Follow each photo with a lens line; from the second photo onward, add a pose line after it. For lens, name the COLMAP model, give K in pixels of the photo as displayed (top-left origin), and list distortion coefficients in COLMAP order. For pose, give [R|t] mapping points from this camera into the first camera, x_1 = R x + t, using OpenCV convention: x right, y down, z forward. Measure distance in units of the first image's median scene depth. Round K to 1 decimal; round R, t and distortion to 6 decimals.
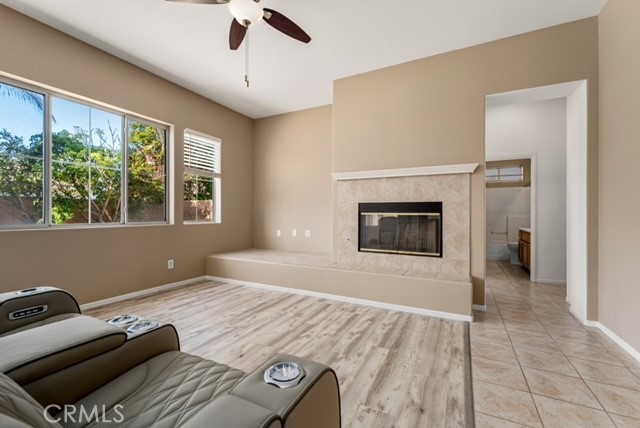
lens RADIAL K [[274.0, 0, 320.3], [0, 274.0, 215.5], [0, 0, 1]] dist [0.000805, -0.000349]
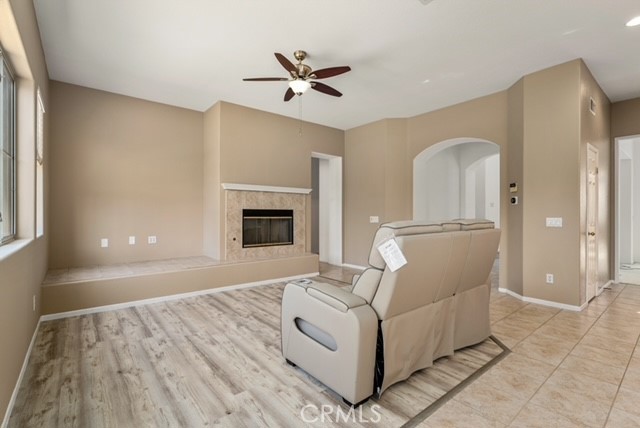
lens RADIAL K [[298.8, 0, 315.9], [0, 298.8, 213.3], [0, 0, 1]] dist [-0.003146, 0.000682]
pose [[0.405607, -0.003044, 0.914042, -1.077864], [0.004329, 0.999990, 0.001409, -0.030167], [-0.914037, 0.003386, 0.405616, 0.156430]]
